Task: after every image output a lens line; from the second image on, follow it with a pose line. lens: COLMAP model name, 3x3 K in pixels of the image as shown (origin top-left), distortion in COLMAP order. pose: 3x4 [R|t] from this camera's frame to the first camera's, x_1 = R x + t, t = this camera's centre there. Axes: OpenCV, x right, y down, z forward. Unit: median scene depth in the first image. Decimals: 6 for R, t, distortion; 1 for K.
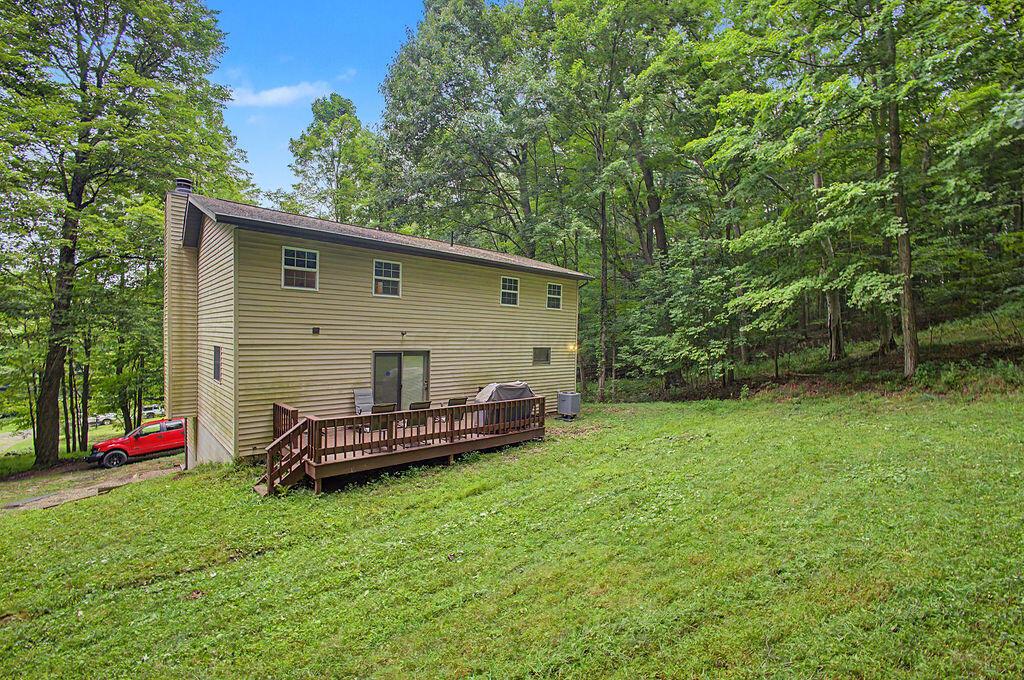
lens RADIAL K [[451.0, 0, 512.6], [0, 451.0, 340.1], [0, 0, 1]] dist [-0.006396, -0.000623]
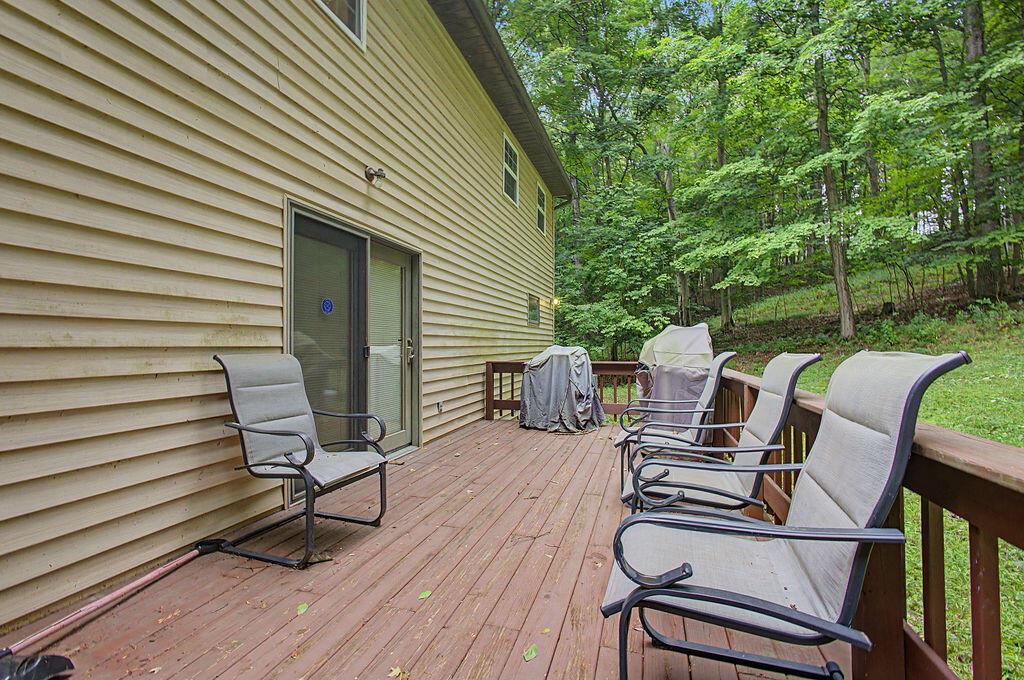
lens RADIAL K [[451.0, 0, 510.7], [0, 451.0, 343.5], [0, 0, 1]] dist [-0.006396, -0.000623]
pose [[0.852767, -0.022075, 0.521825, -0.319852], [0.030118, 0.999522, -0.006935, 0.101432], [-0.521422, 0.021630, 0.853025, 0.698183]]
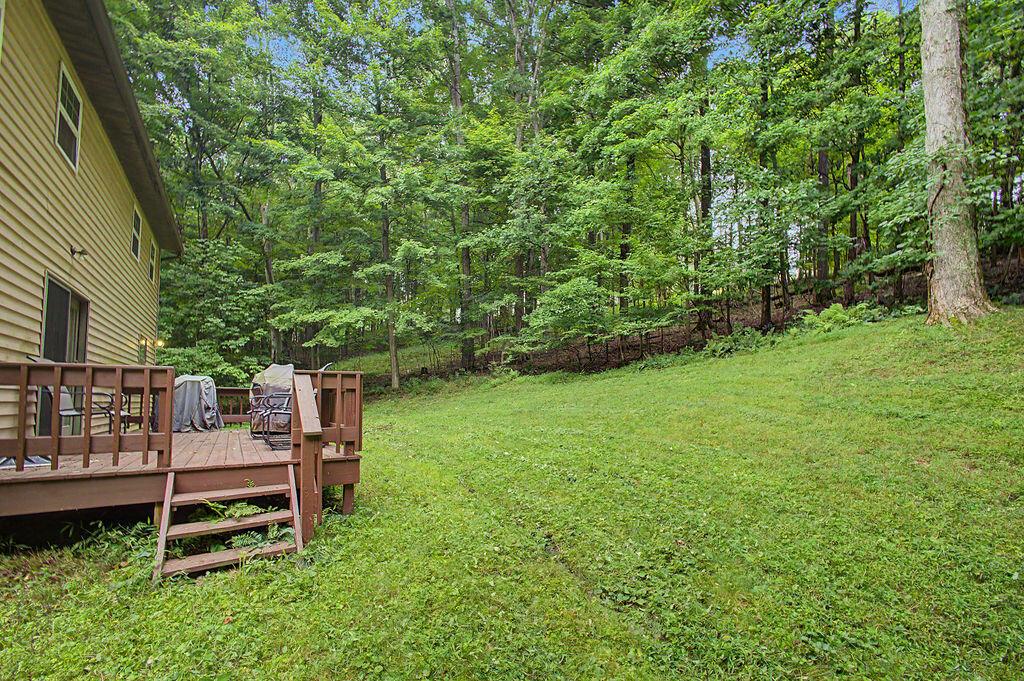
lens RADIAL K [[451.0, 0, 508.4], [0, 451.0, 381.3], [0, 0, 1]] dist [-0.006396, -0.000623]
pose [[0.174485, 0.028551, 0.984246, -0.607356], [0.008388, 0.999500, -0.030480, 0.134670], [-0.984624, 0.013574, 0.174158, 0.486351]]
